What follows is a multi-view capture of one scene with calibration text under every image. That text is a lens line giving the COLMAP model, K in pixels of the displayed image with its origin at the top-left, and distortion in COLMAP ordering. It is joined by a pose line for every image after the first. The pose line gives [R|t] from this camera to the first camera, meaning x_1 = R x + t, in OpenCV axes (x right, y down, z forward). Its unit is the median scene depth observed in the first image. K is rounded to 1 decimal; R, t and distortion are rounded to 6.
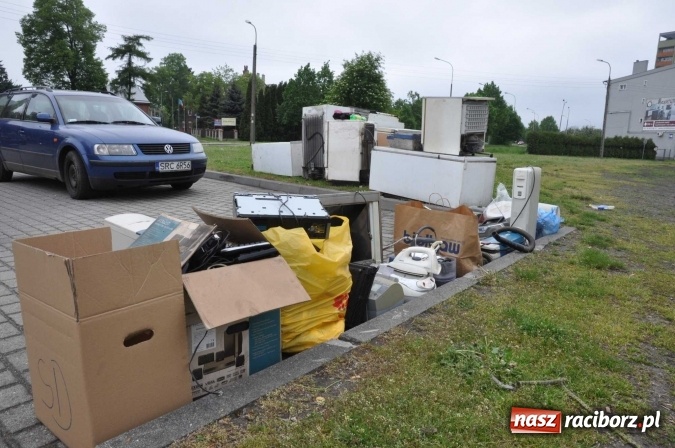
lens RADIAL K [[468.0, 0, 337.5], [0, 468.0, 224.0], [0, 0, 1]] dist [-0.117904, 0.089428]
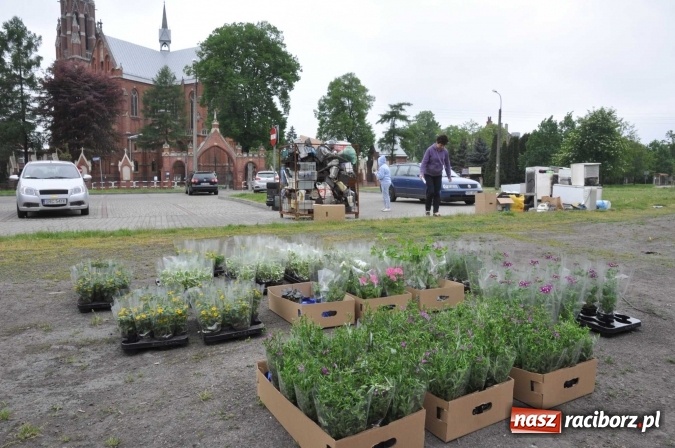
lens RADIAL K [[468.0, 0, 337.5], [0, 468.0, 224.0], [0, 0, 1]] dist [-0.117904, 0.089428]
pose [[0.875238, 0.013705, -0.483498, 0.022444], [-0.062400, 0.994445, -0.084771, 0.028737], [0.479650, 0.104366, 0.871231, -0.146300]]
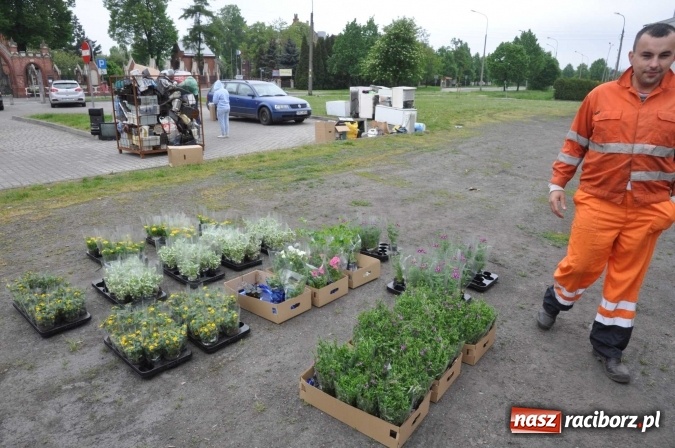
lens RADIAL K [[468.0, 0, 337.5], [0, 468.0, 224.0], [0, 0, 1]] dist [-0.117904, 0.089428]
pose [[0.994852, 0.013779, -0.100402, 0.012080], [-0.002102, 0.993306, 0.115492, 0.018790], [0.101321, -0.114687, 0.988221, -0.158365]]
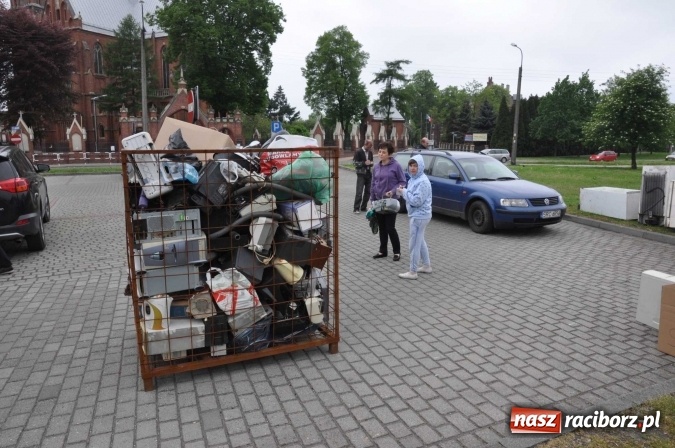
lens RADIAL K [[468.0, 0, 337.5], [0, 468.0, 224.0], [0, 0, 1]] dist [-0.117904, 0.089428]
pose [[0.882887, 0.054462, -0.466416, -0.025461], [-0.063389, 0.997983, -0.003459, -0.004587], [0.465287, 0.032620, 0.884559, -0.049622]]
